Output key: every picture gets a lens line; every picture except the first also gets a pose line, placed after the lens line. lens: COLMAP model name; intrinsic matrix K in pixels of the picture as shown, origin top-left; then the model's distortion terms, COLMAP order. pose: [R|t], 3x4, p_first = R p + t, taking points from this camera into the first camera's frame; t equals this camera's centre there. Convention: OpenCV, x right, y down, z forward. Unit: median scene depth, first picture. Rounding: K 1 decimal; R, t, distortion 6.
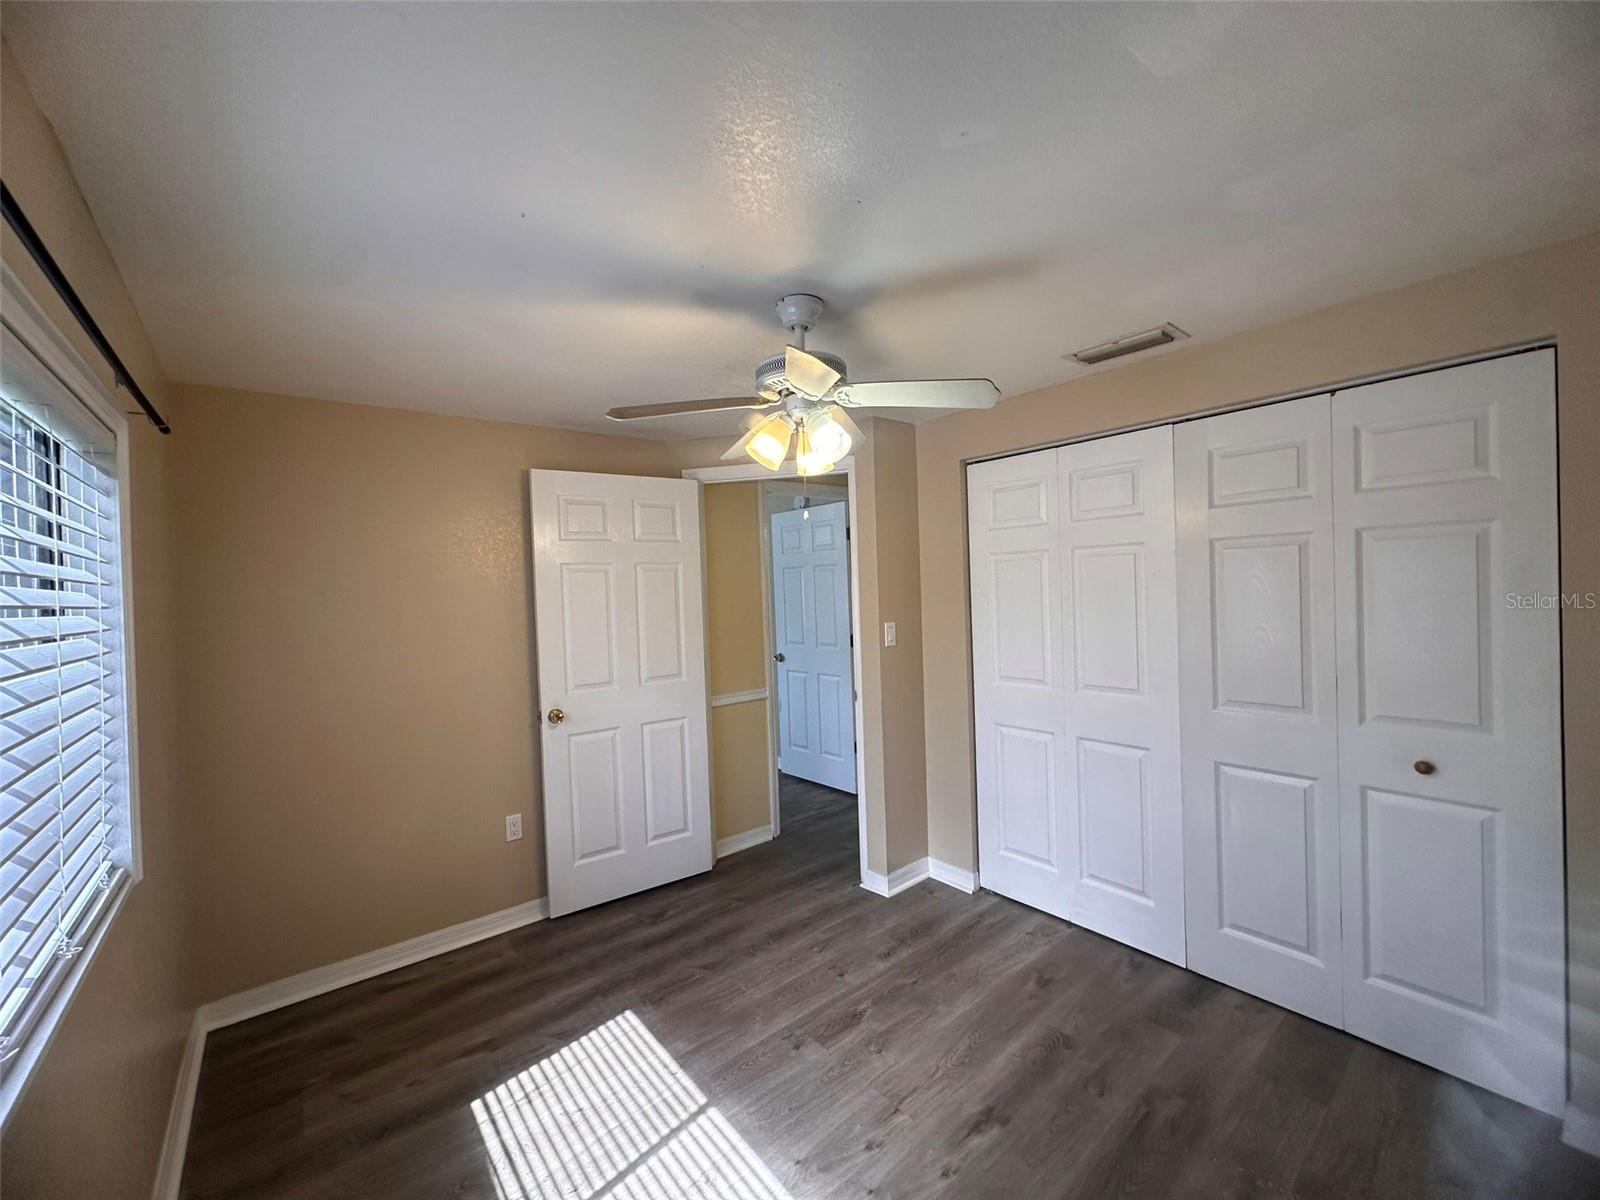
lens RADIAL K [[641.5, 0, 799.9], [0, 641.5, 597.8], [0, 0, 1]] dist [-0.005256, 0.001321]
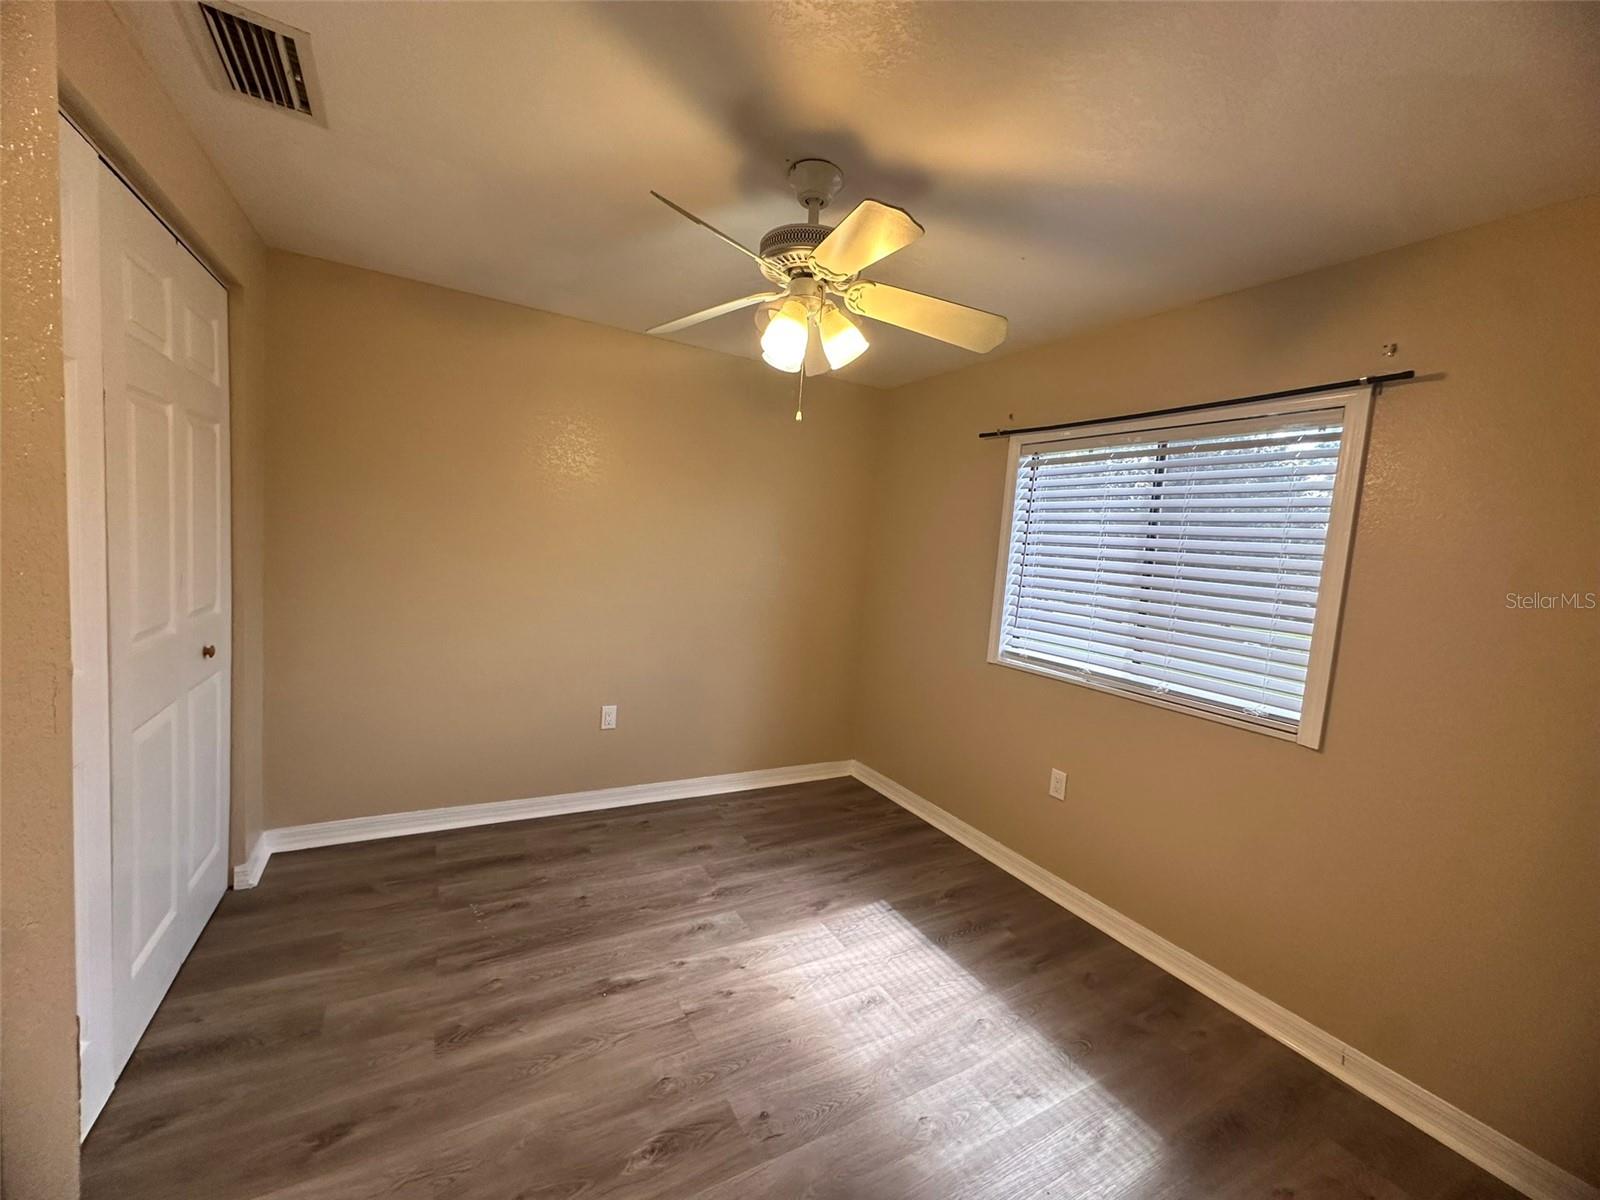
lens RADIAL K [[641.5, 0, 799.9], [0, 641.5, 597.8], [0, 0, 1]] dist [-0.005256, 0.001321]
pose [[-0.985858, -0.052920, 0.159008, -0.137026], [-0.037858, 0.994632, 0.096304, 0.036484], [-0.163250, 0.088923, -0.982569, 1.735576]]
